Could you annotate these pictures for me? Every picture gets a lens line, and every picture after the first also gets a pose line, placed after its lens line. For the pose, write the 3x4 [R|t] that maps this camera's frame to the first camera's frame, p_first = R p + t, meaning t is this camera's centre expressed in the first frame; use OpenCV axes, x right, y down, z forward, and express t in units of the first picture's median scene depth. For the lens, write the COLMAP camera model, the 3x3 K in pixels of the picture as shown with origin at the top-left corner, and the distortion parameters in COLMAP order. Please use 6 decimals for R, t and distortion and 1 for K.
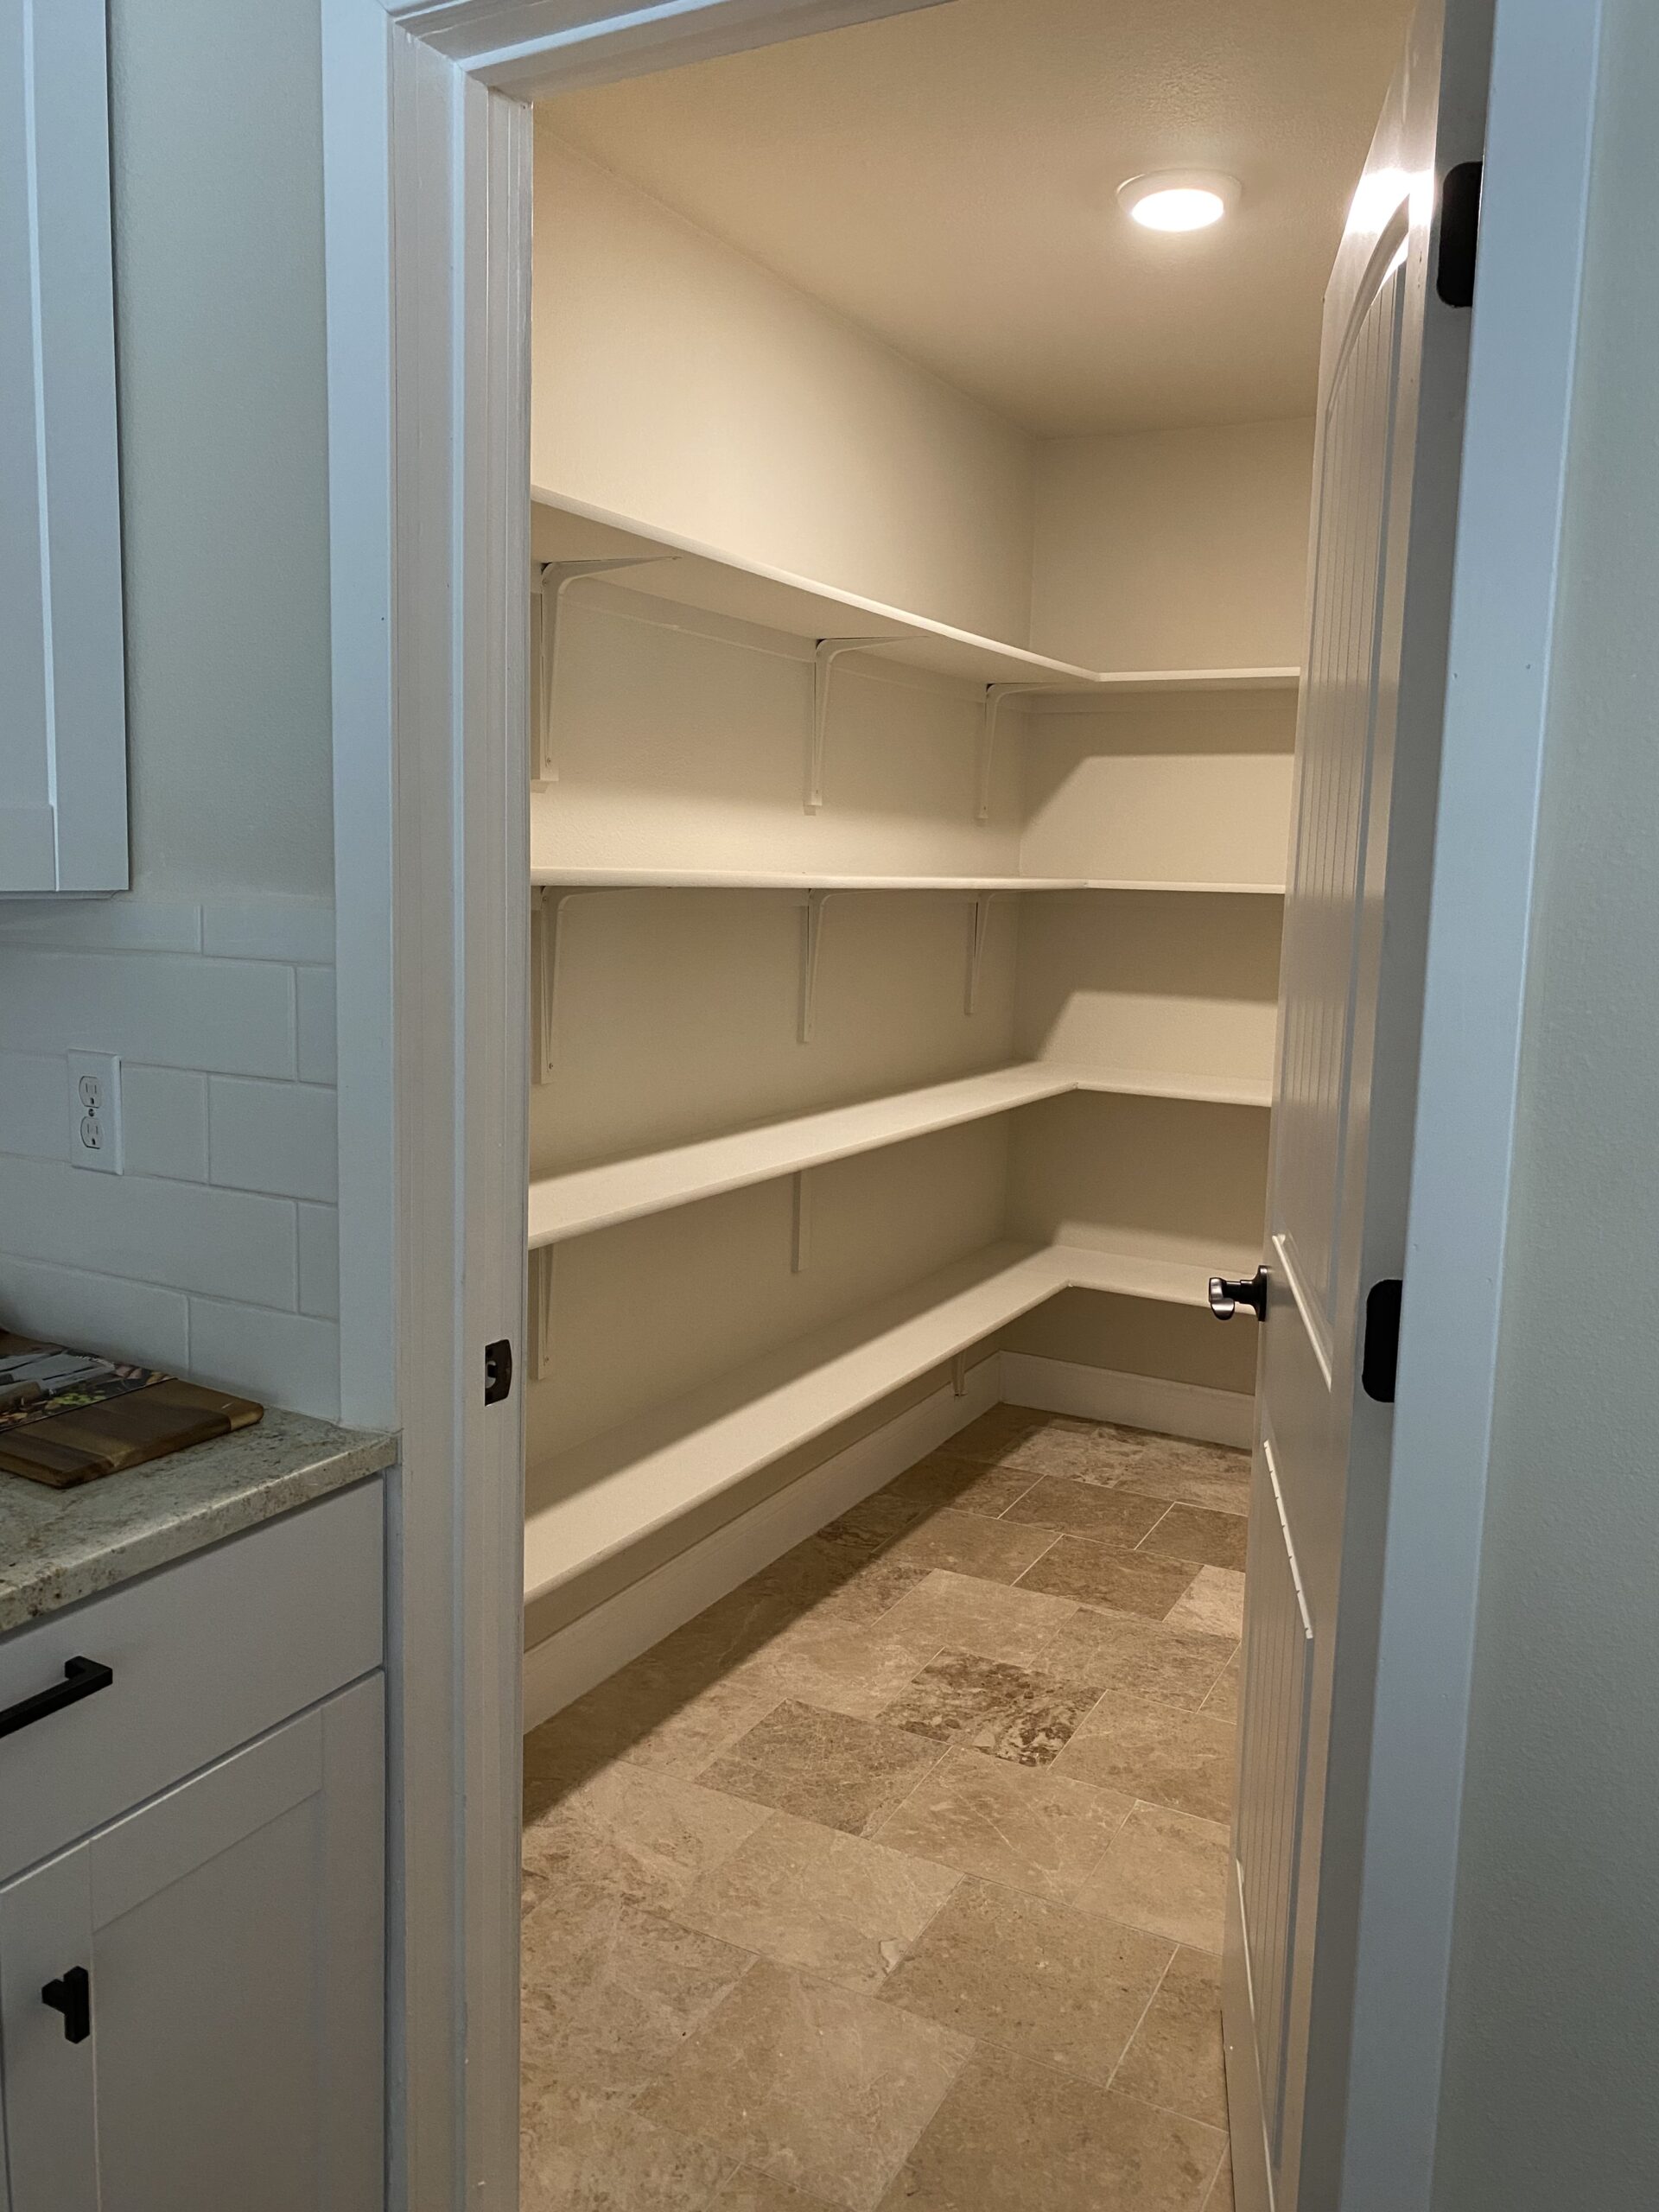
lens RADIAL K [[1680.6, 0, 808.5], [0, 1680.6, 1100.2], [0, 0, 1]] dist [0.016395, 0.000067]
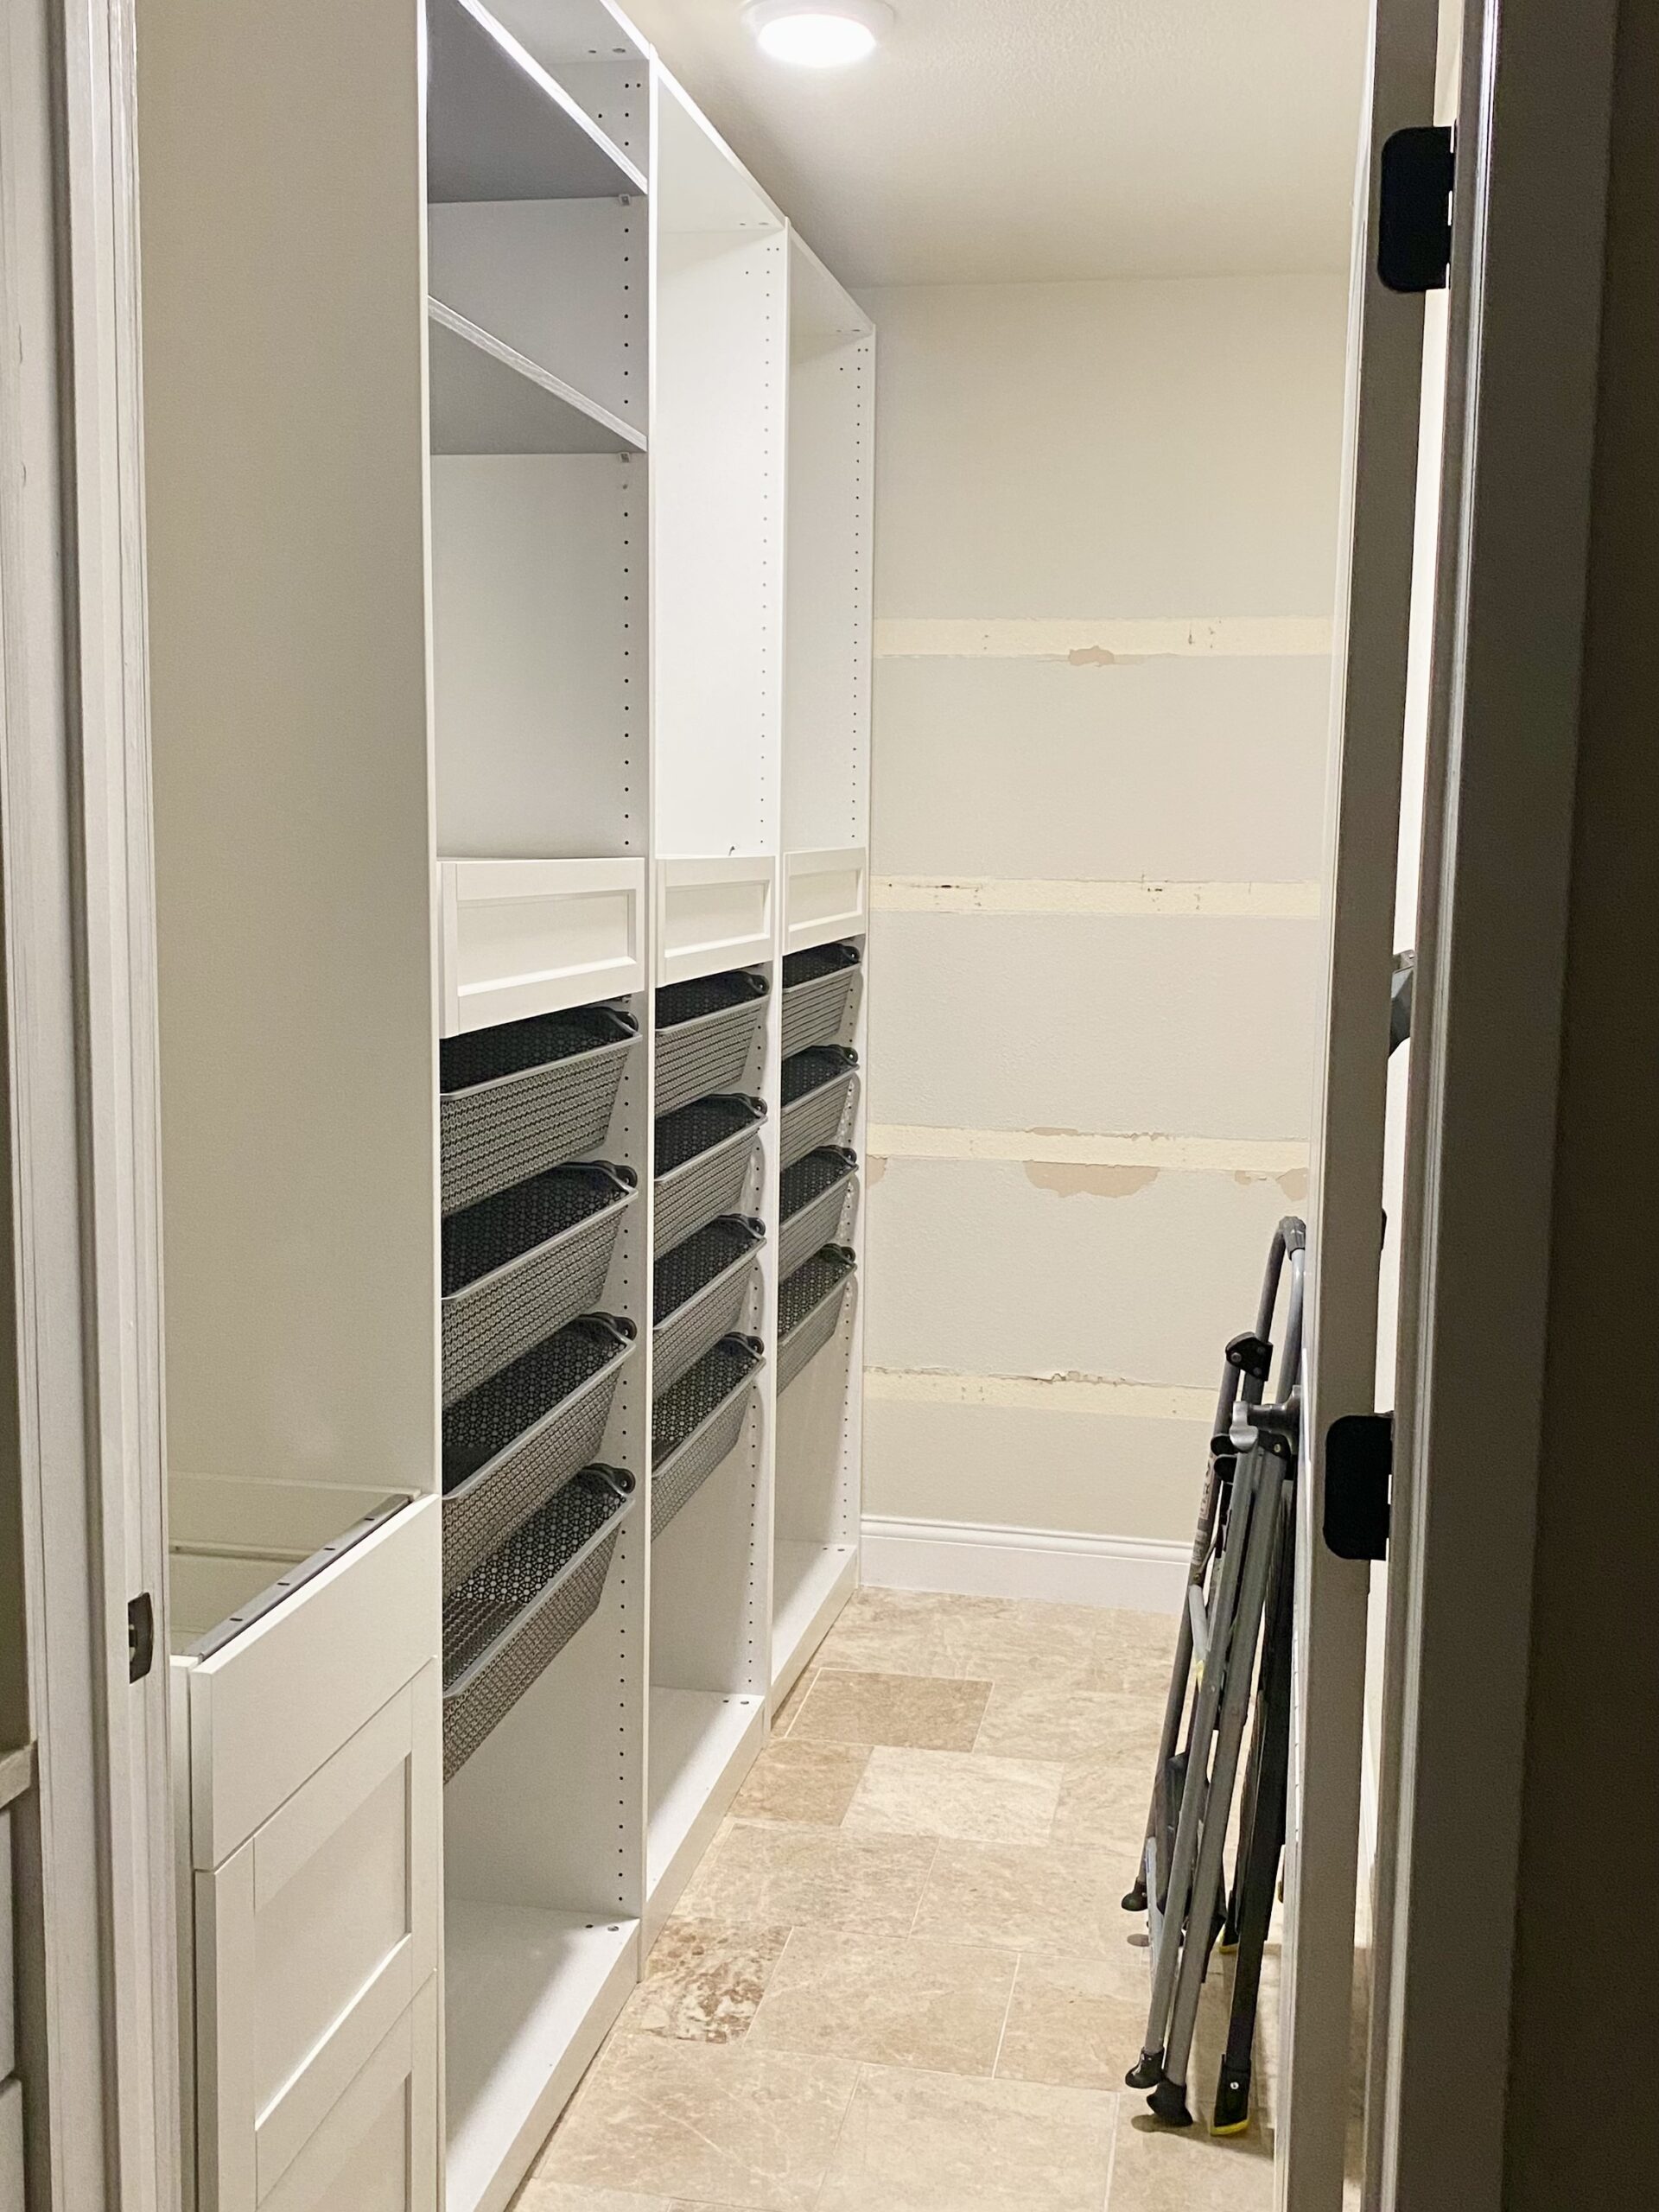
lens RADIAL K [[2252.6, 0, 826.9], [0, 2252.6, 1103.8], [0, 0, 1]] dist [-0.021672, 0.000000]
pose [[0.954740, -0.046316, 0.293813, -0.107973], [0.048917, 0.998802, -0.001505, -0.030315], [-0.293391, 0.015809, 0.955862, 0.000735]]
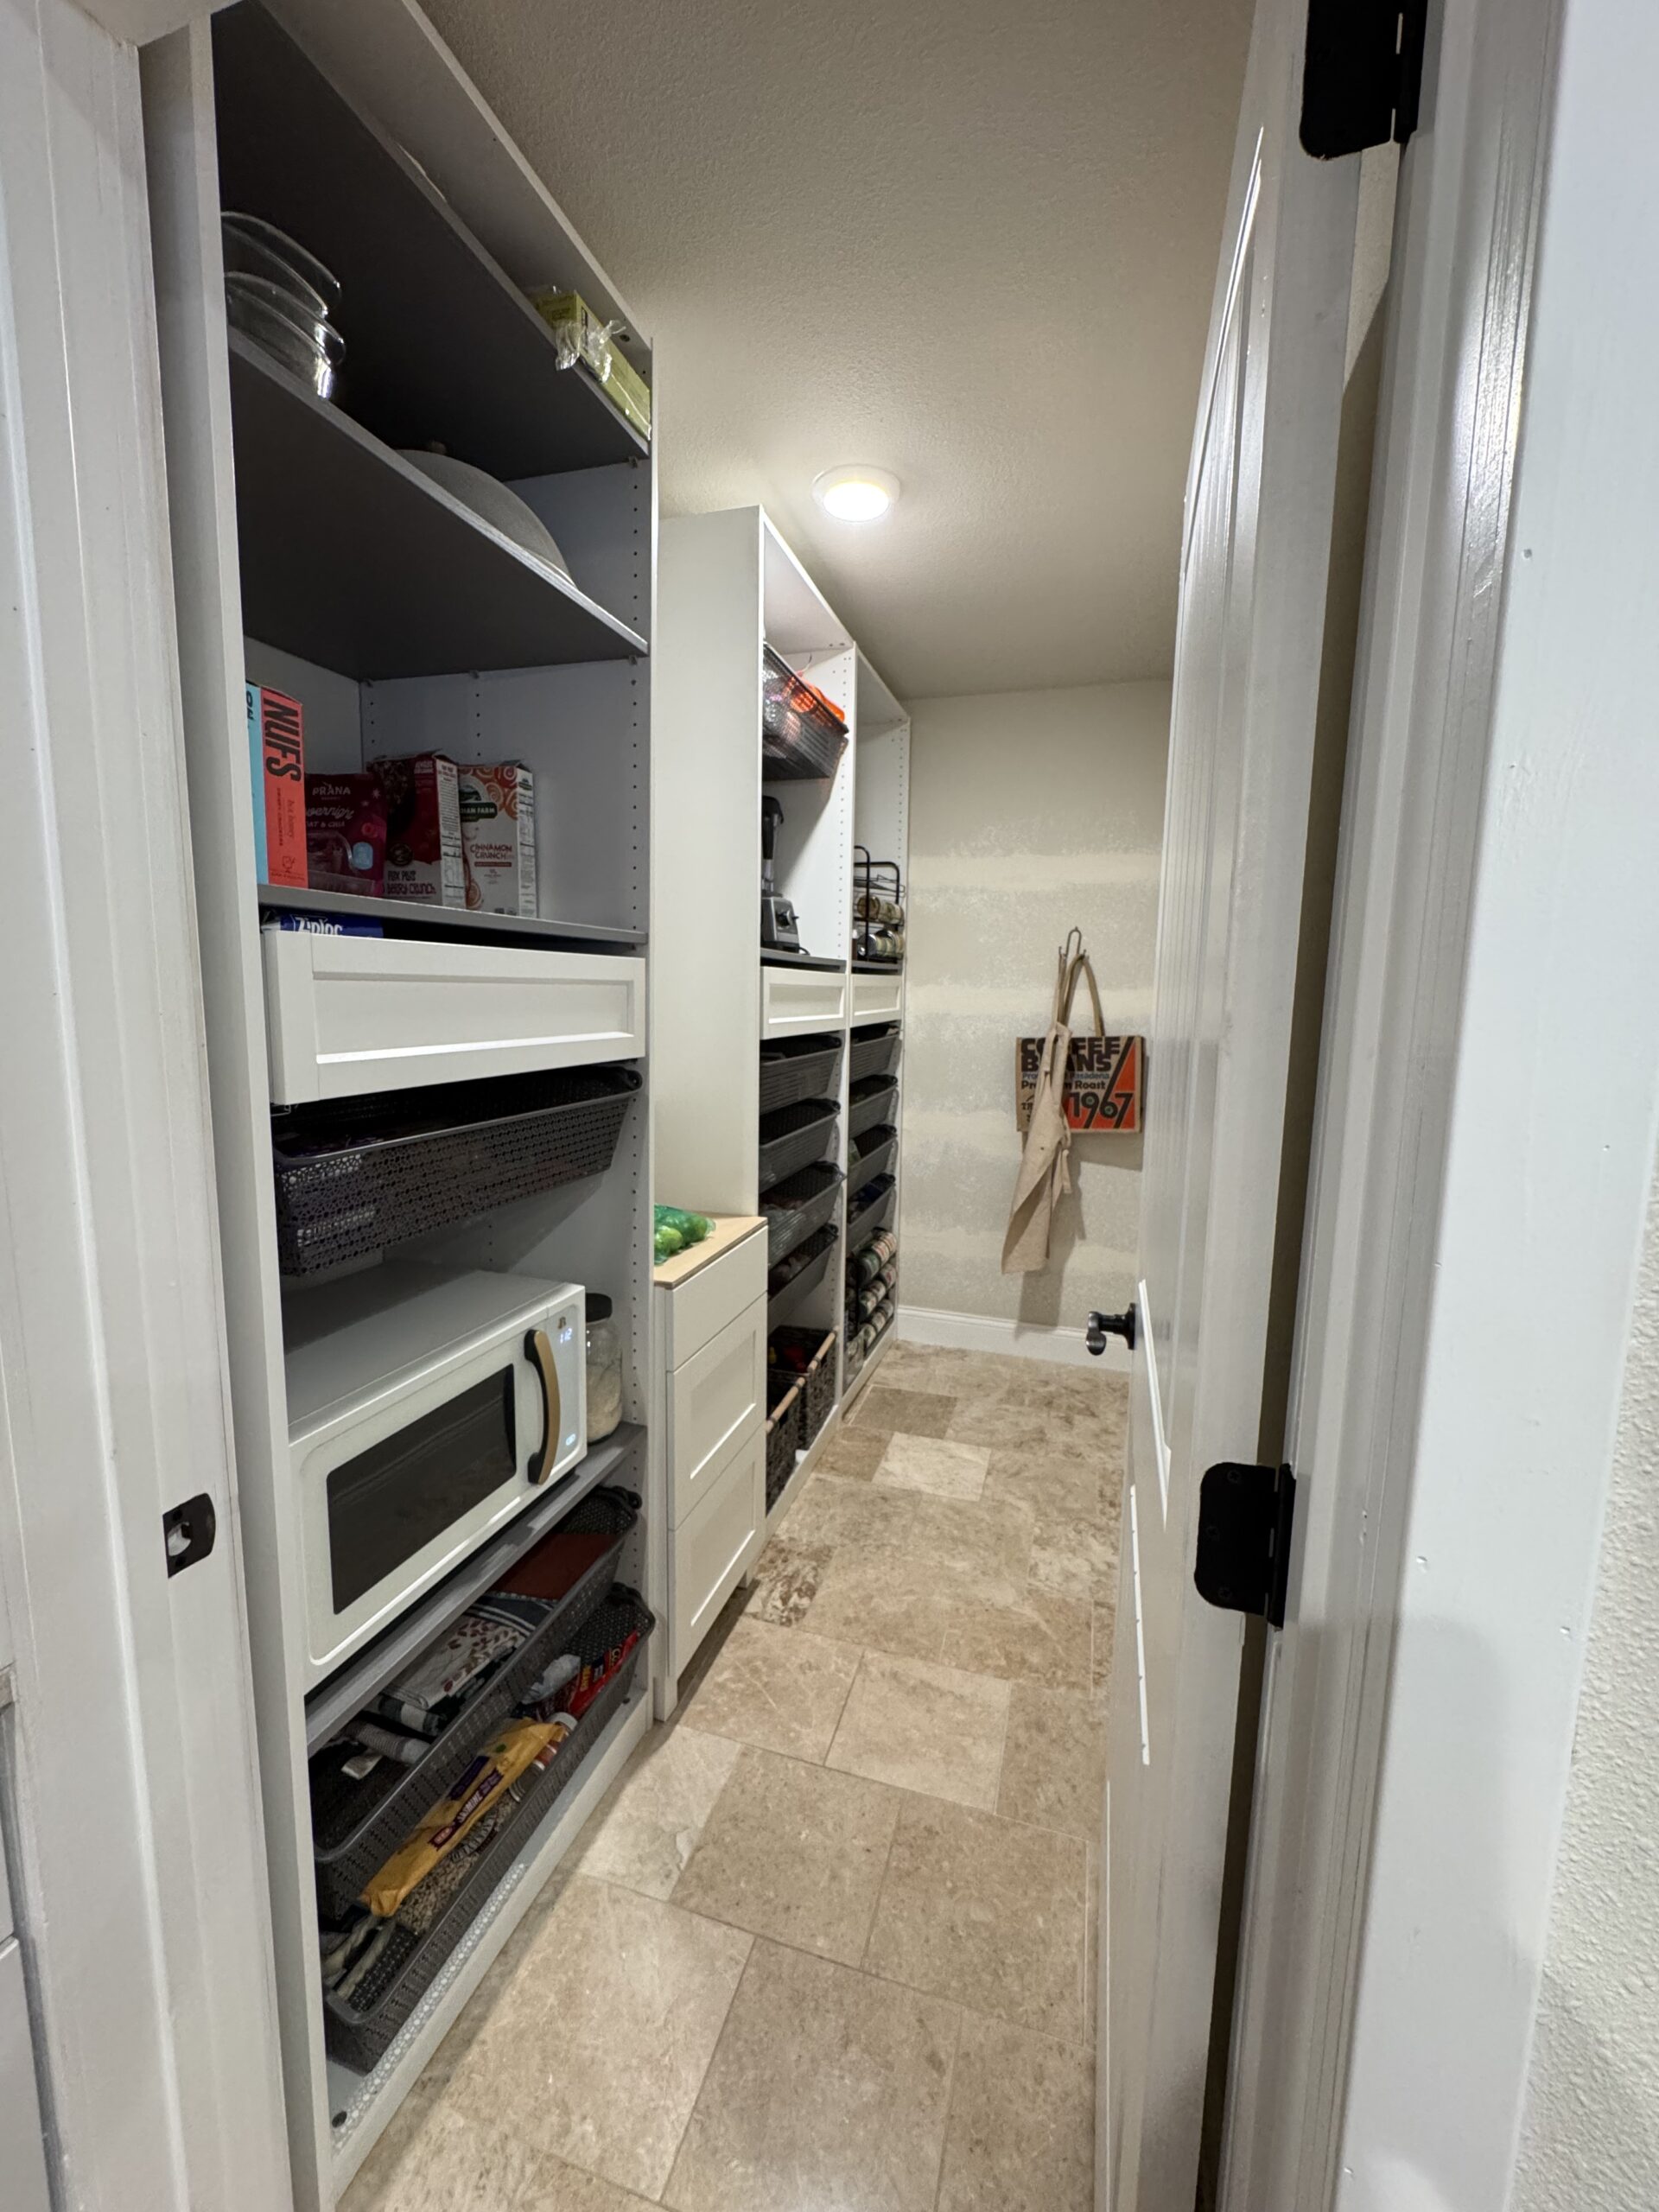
lens RADIAL K [[884.4, 0, 818.4], [0, 884.4, 1106.2], [0, 0, 1]] dist [-0.015061, 0.002649]
pose [[0.982484, -0.032441, 0.183504, 0.039136], [0.033073, 0.999453, -0.000385, -0.032003], [-0.183391, 0.006447, 0.983019, 0.295283]]
